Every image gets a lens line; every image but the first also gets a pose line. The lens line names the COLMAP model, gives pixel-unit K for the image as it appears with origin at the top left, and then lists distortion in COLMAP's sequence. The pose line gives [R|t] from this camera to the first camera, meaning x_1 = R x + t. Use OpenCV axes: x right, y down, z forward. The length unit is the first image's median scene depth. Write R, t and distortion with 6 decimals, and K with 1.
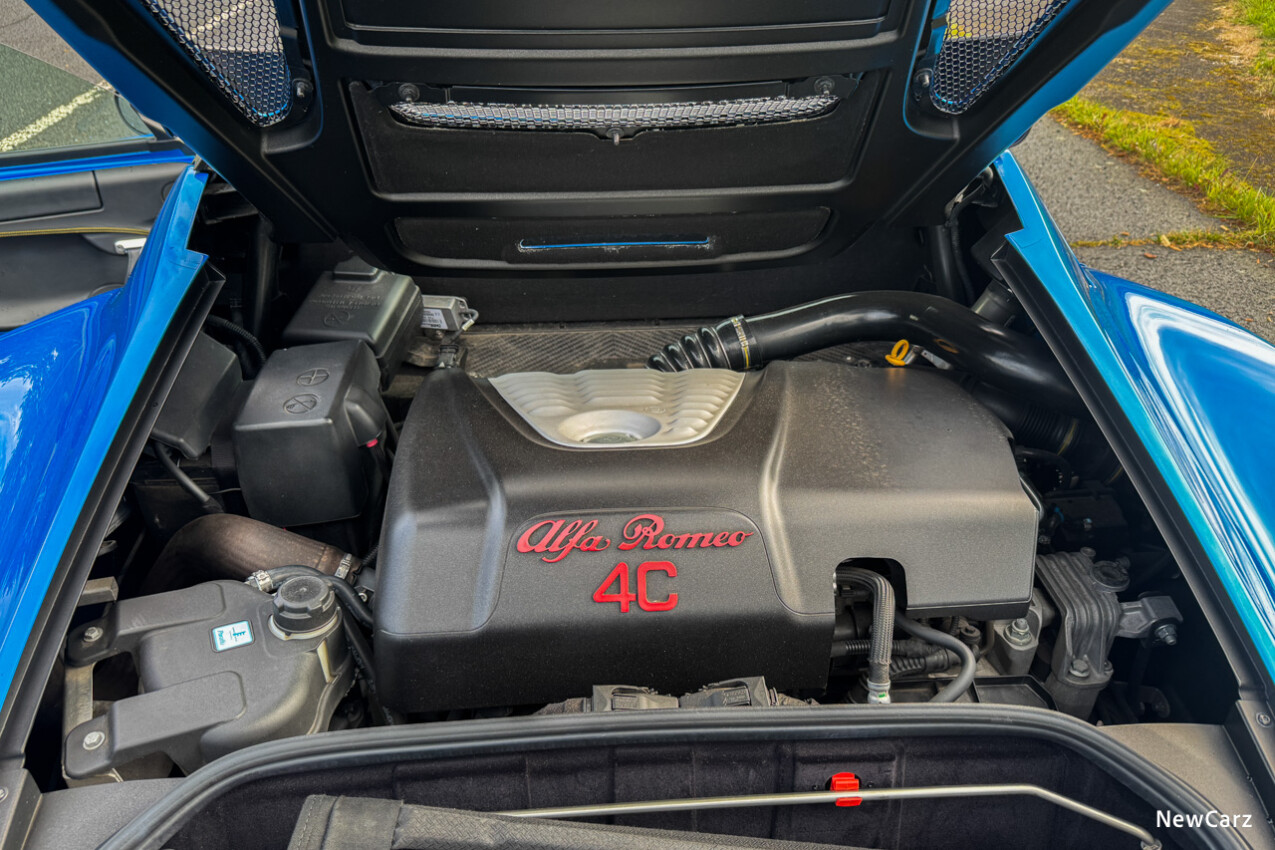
lens RADIAL K [[905.5, 0, 637.5], [0, 905.5, 425.0], [0, 0, 1]] dist [0.066526, -0.113932]
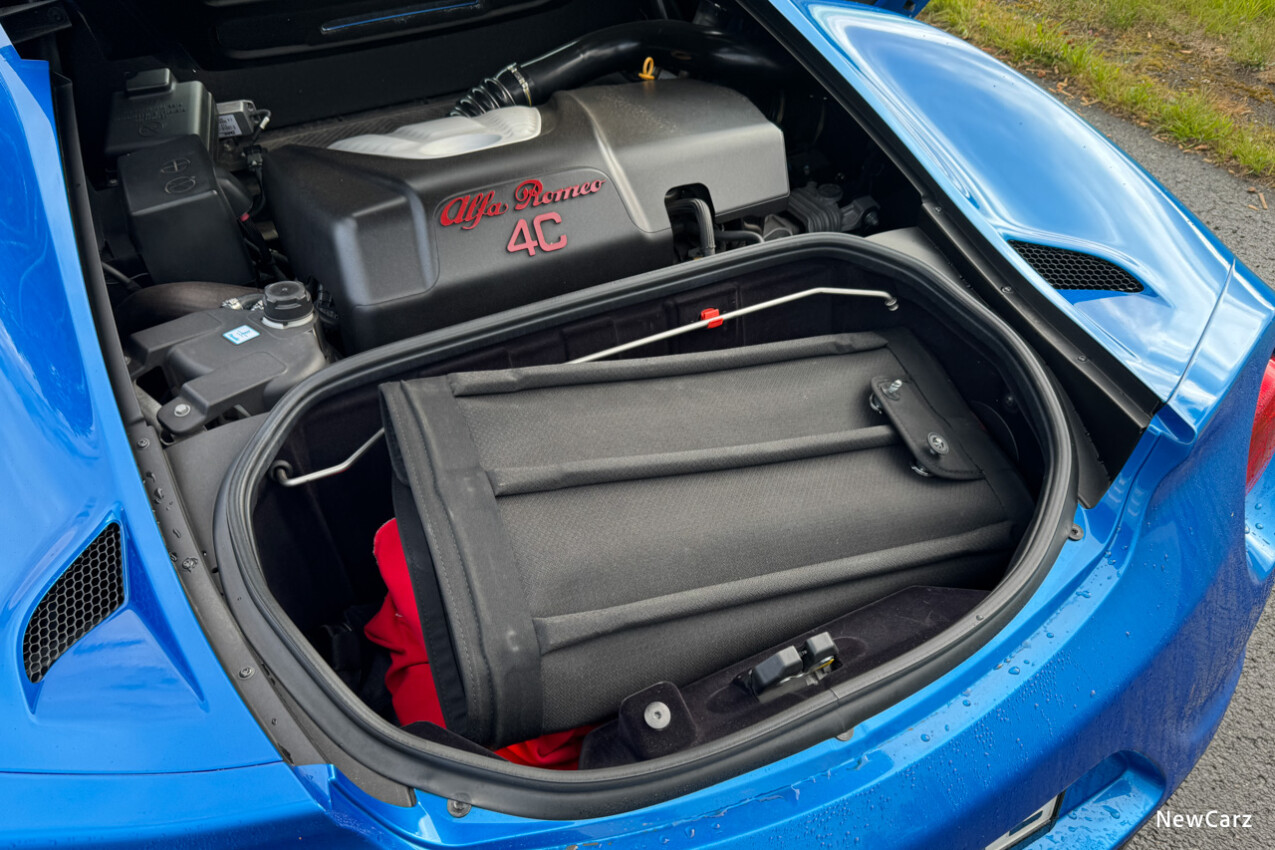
lens RADIAL K [[905.5, 0, 637.5], [0, 905.5, 425.0], [0, 0, 1]] dist [0.066526, -0.113932]
pose [[0.924951, -0.269402, 0.268121, -0.277595], [0.223105, 0.955931, 0.190842, 0.207251], [-0.307718, -0.116700, 0.944294, -0.334818]]
